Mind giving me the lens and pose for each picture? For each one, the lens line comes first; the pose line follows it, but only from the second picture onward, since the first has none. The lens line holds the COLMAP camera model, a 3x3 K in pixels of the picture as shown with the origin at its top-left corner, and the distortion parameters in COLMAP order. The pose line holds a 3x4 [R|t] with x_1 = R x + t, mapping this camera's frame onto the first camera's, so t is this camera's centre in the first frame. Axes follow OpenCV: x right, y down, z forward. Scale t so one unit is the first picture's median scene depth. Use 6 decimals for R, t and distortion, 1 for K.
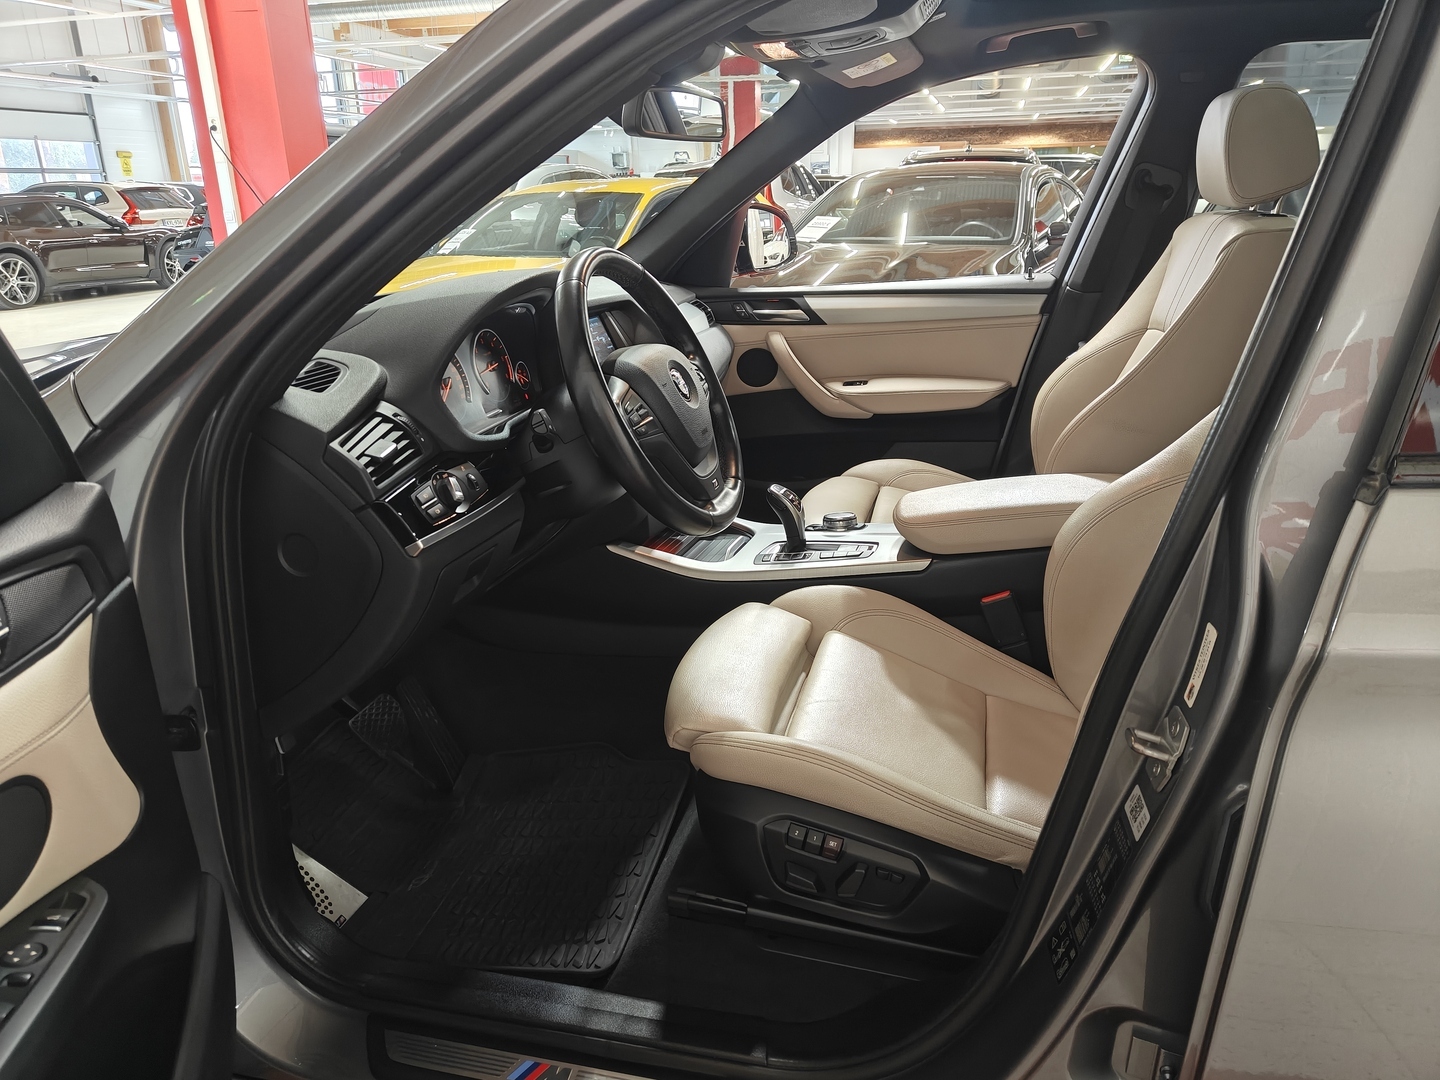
lens RADIAL K [[1006.4, 0, 719.1], [0, 1006.4, 540.1], [0, 0, 1]] dist [0.021902, -0.020039]
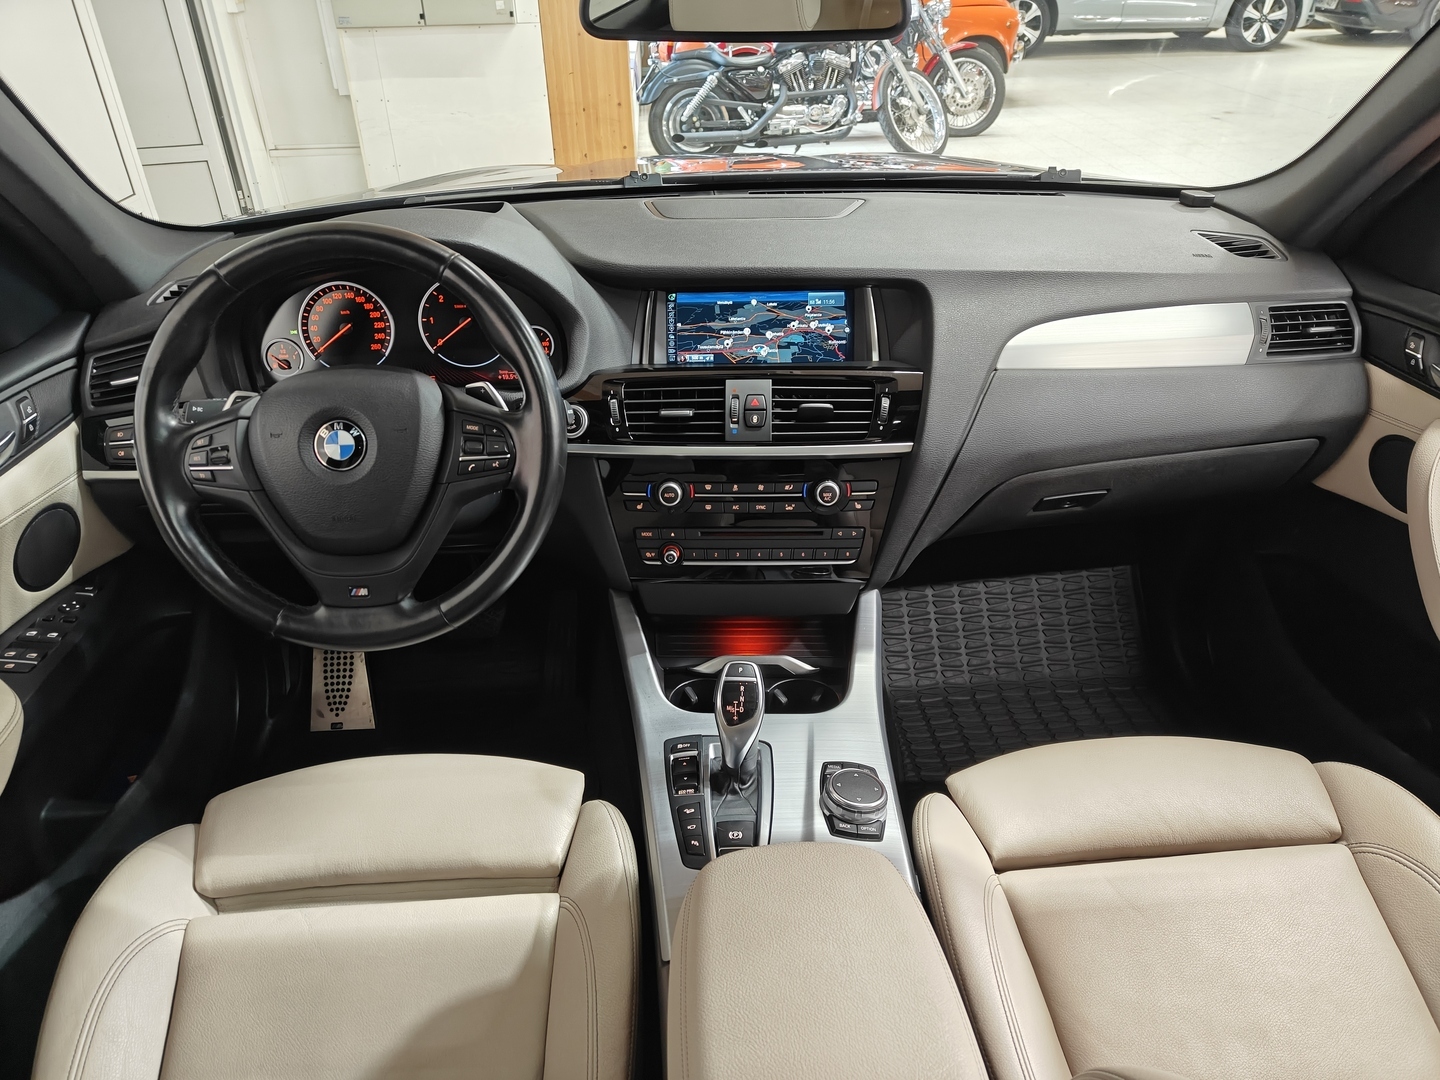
lens RADIAL K [[1006.4, 0, 719.1], [0, 1006.4, 540.1], [0, 0, 1]] dist [0.021902, -0.020039]
pose [[0.305326, 0.511982, -0.802901, 0.593245], [-0.295653, 0.852464, 0.431155, -0.445259], [0.905188, 0.105737, 0.411649, 0.894633]]
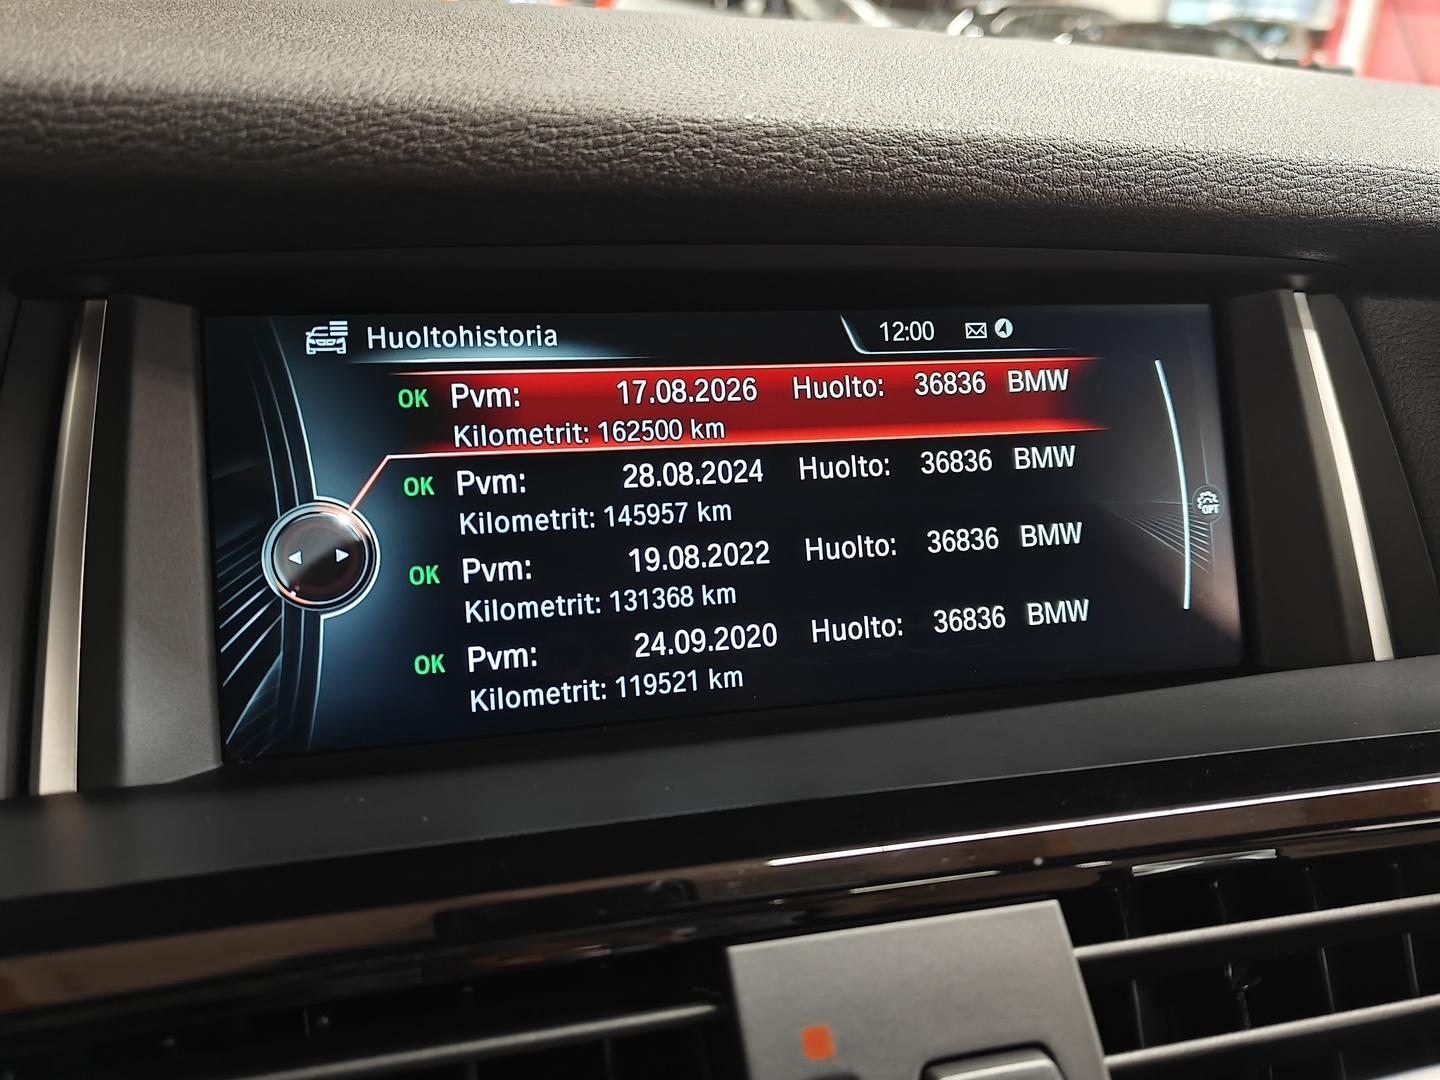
lens RADIAL K [[1264.7, 0, 712.3], [0, 1264.7, 568.8], [0, 0, 1]] dist [-0.056204, 0.071998]
pose [[0.567119, 0.382161, -0.729609, -0.036968], [-0.328782, 0.917241, 0.224881, -0.272074], [0.755167, 0.112348, 0.645833, 1.130042]]
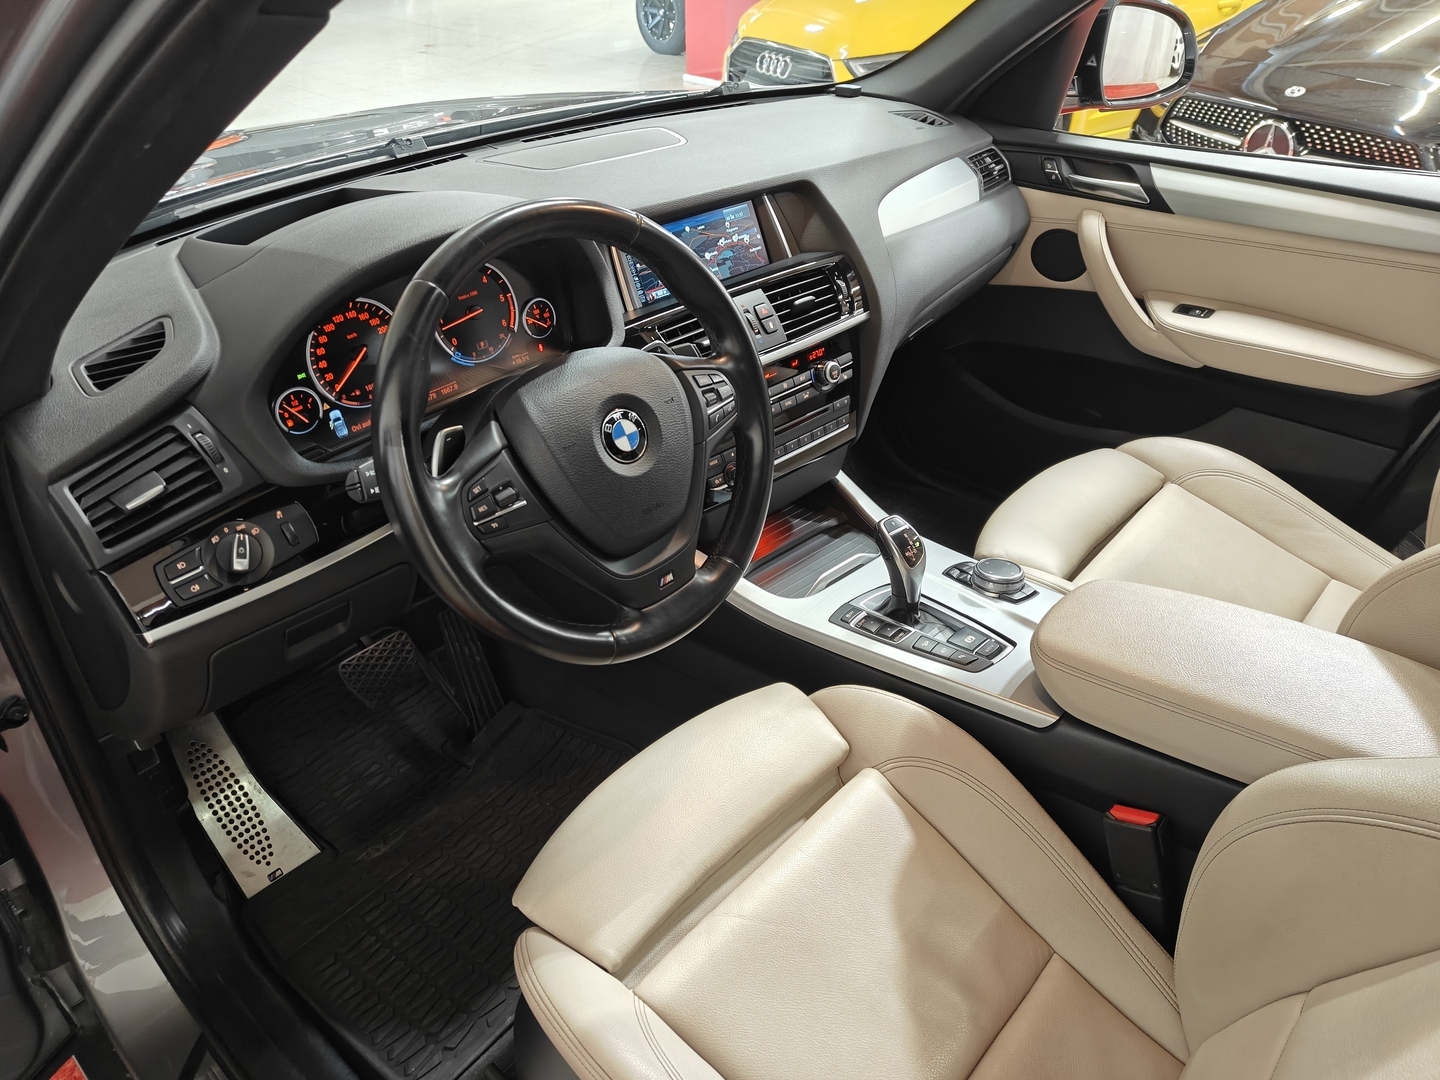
lens RADIAL K [[1019.2, 0, 719.5], [0, 1019.2, 544.6], [0, 0, 1]] dist [0.006200, -0.007157]
pose [[0.881490, 0.286286, -0.375521, 0.265021], [-0.170920, 0.934772, 0.311428, -0.283976], [0.440184, -0.210337, 0.872924, 0.410293]]
